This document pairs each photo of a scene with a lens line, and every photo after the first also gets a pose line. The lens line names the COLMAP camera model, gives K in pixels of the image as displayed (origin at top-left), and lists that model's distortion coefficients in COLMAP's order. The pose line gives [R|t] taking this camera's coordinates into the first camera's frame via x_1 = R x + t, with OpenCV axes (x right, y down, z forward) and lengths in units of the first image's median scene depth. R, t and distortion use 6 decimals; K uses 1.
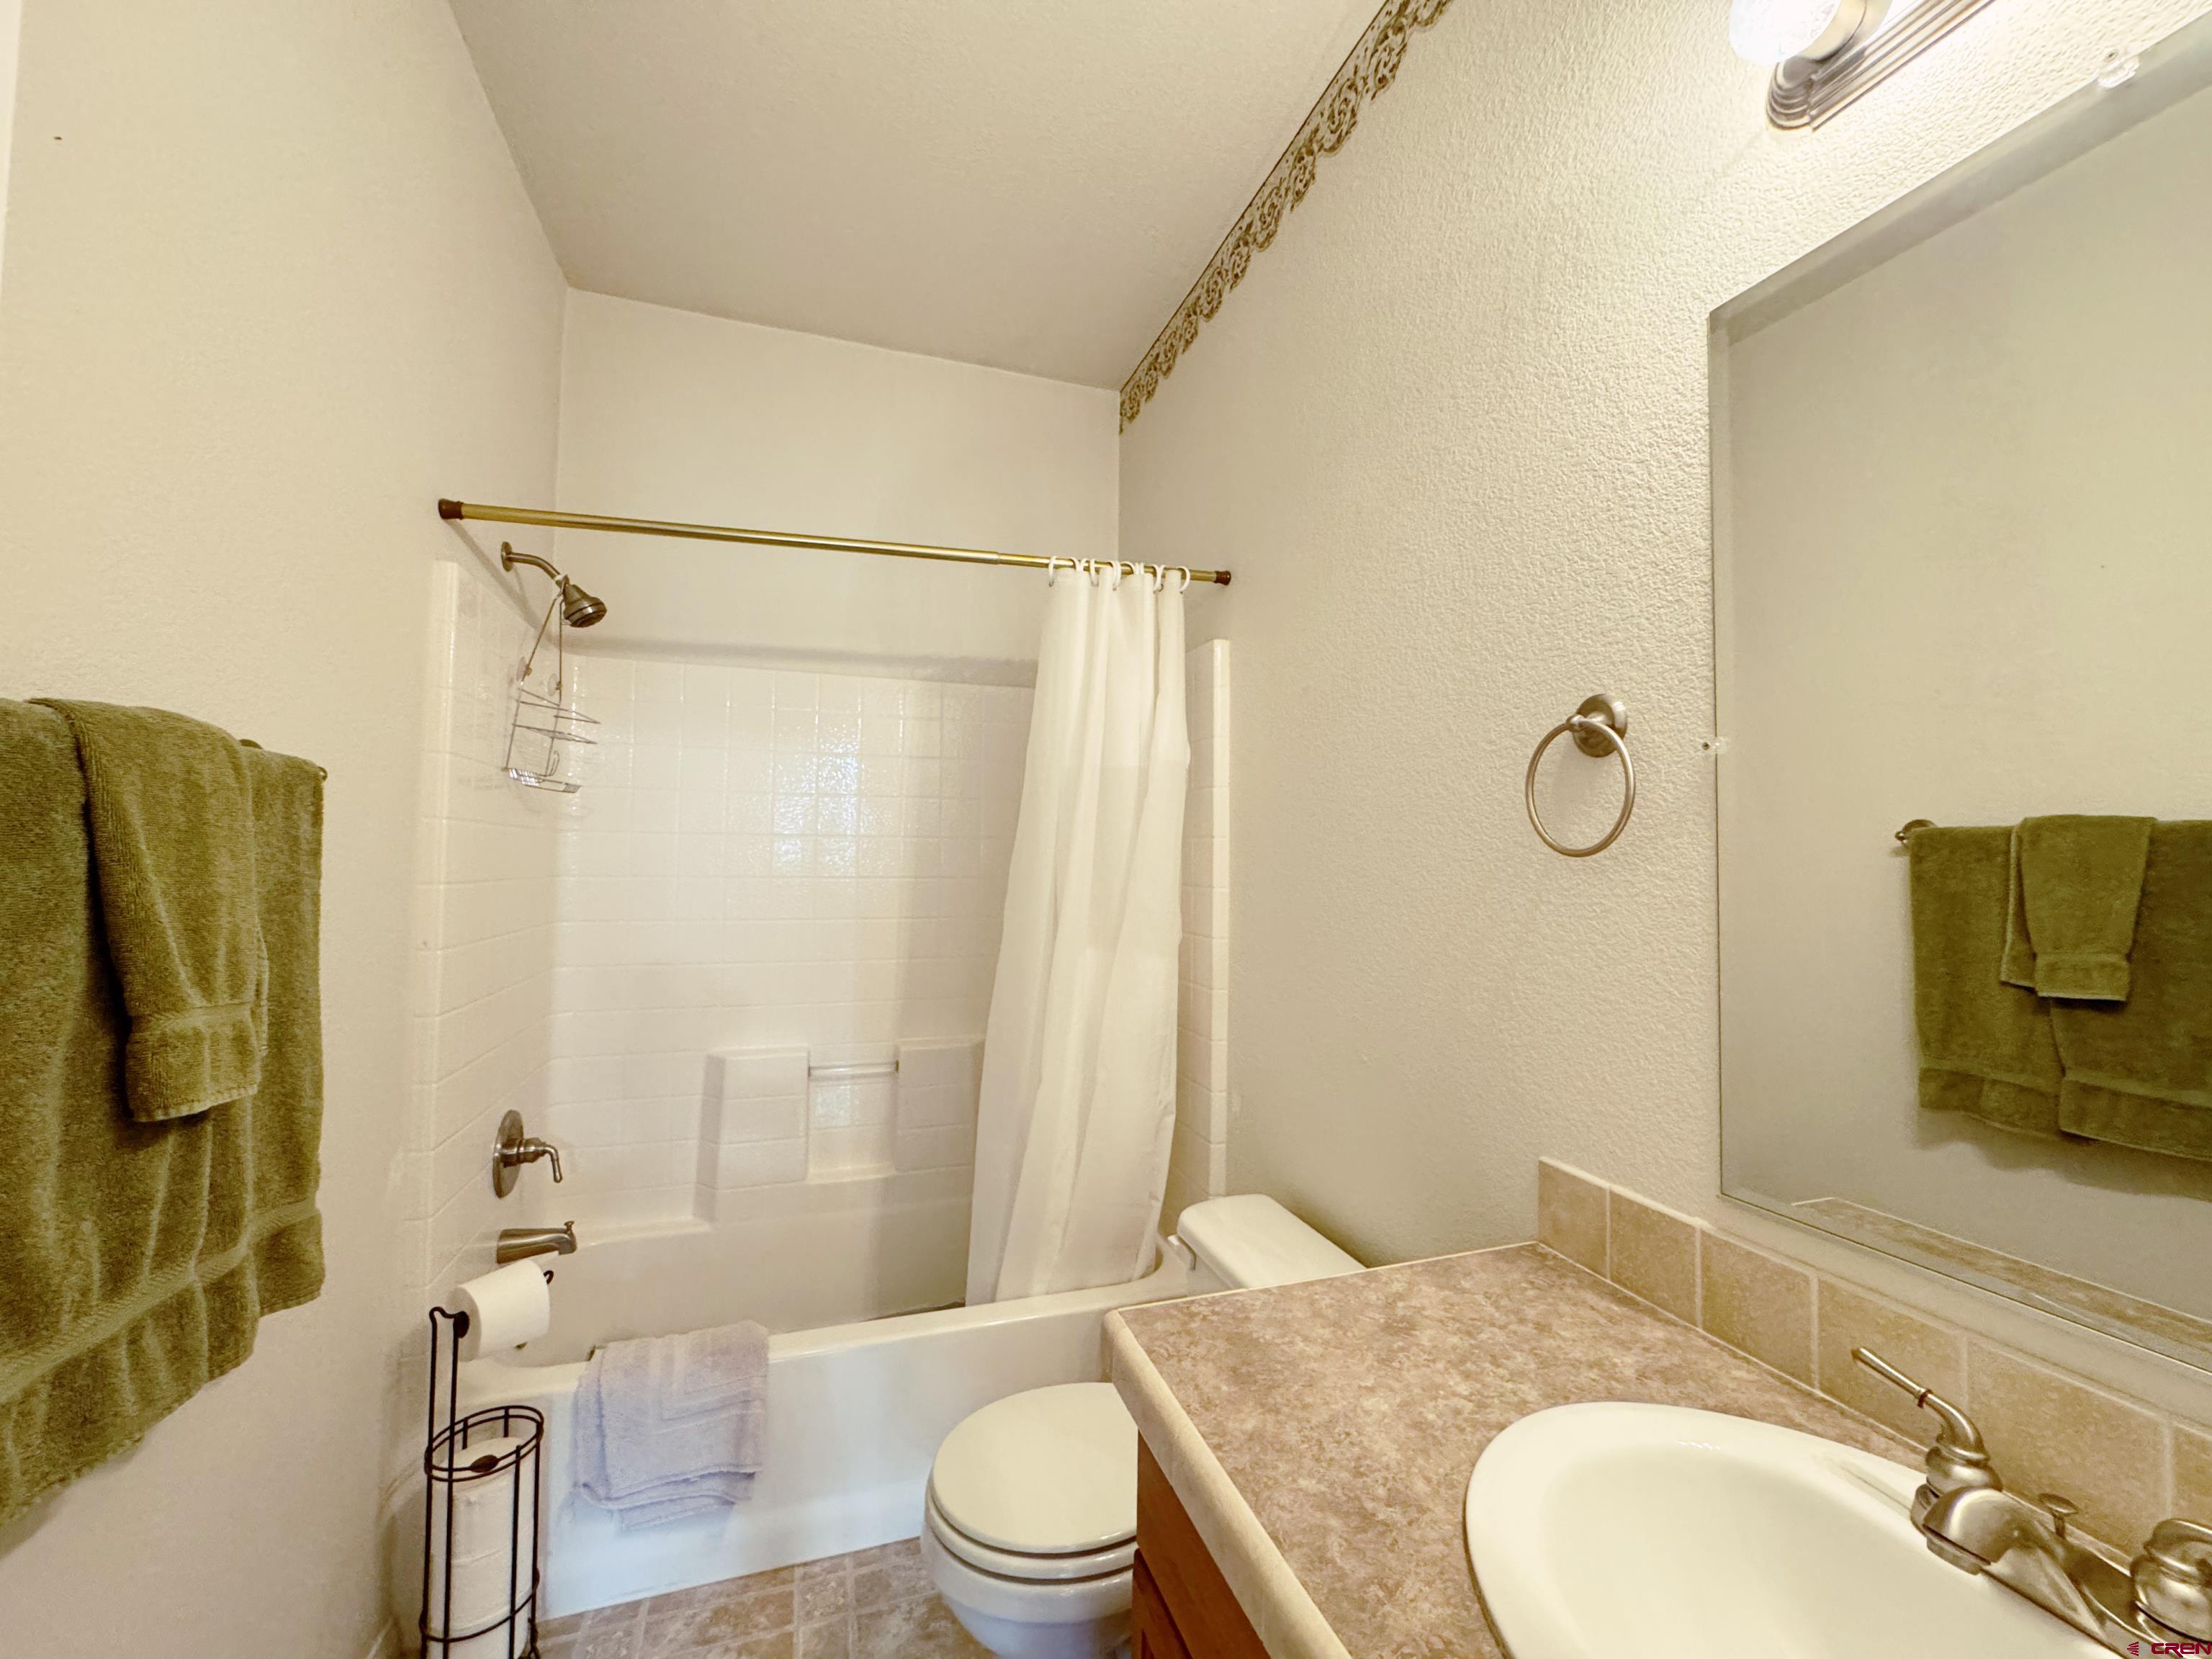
lens RADIAL K [[883.4, 0, 1104.9], [0, 883.4, 825.5], [0, 0, 1]] dist [-0.001023, -0.000352]
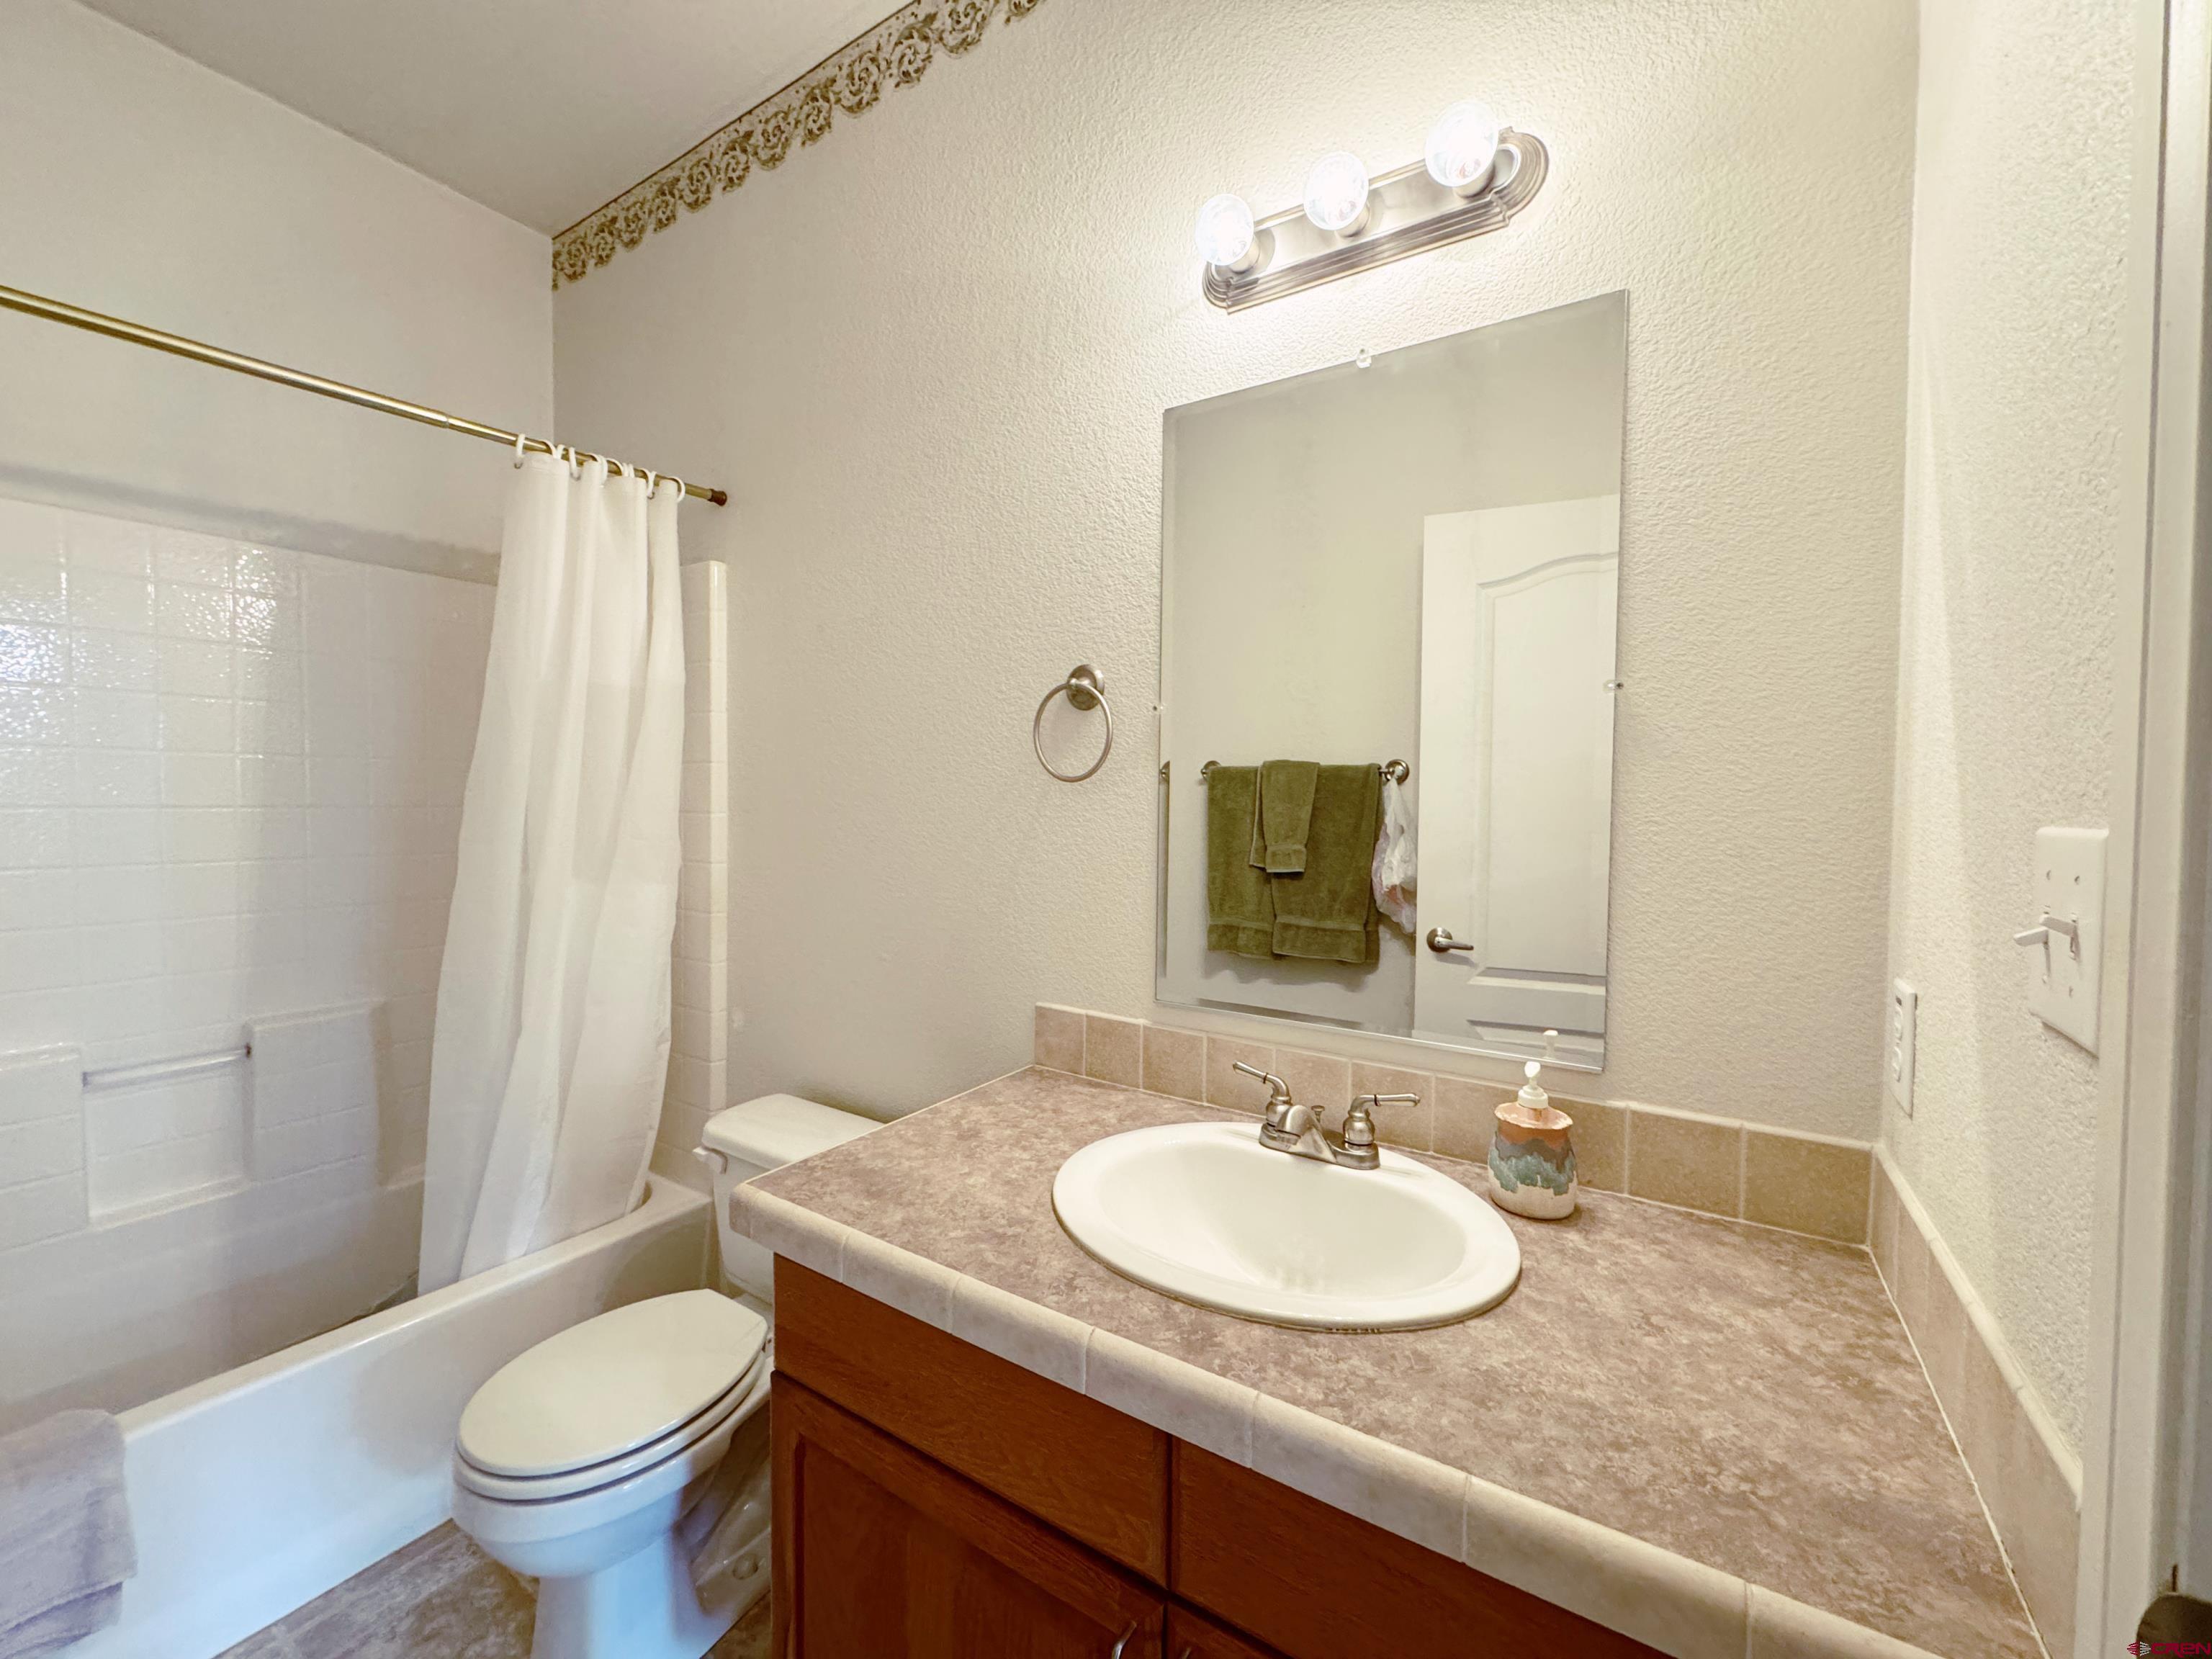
lens RADIAL K [[883.4, 0, 1108.1], [0, 883.4, 826.6], [0, 0, 1]] dist [-0.001023, -0.000352]
pose [[0.781476, -0.022773, 0.623520, -0.182924], [-0.027726, 0.997079, 0.071167, 0.003012], [-0.623319, -0.072902, 0.778562, -0.074747]]
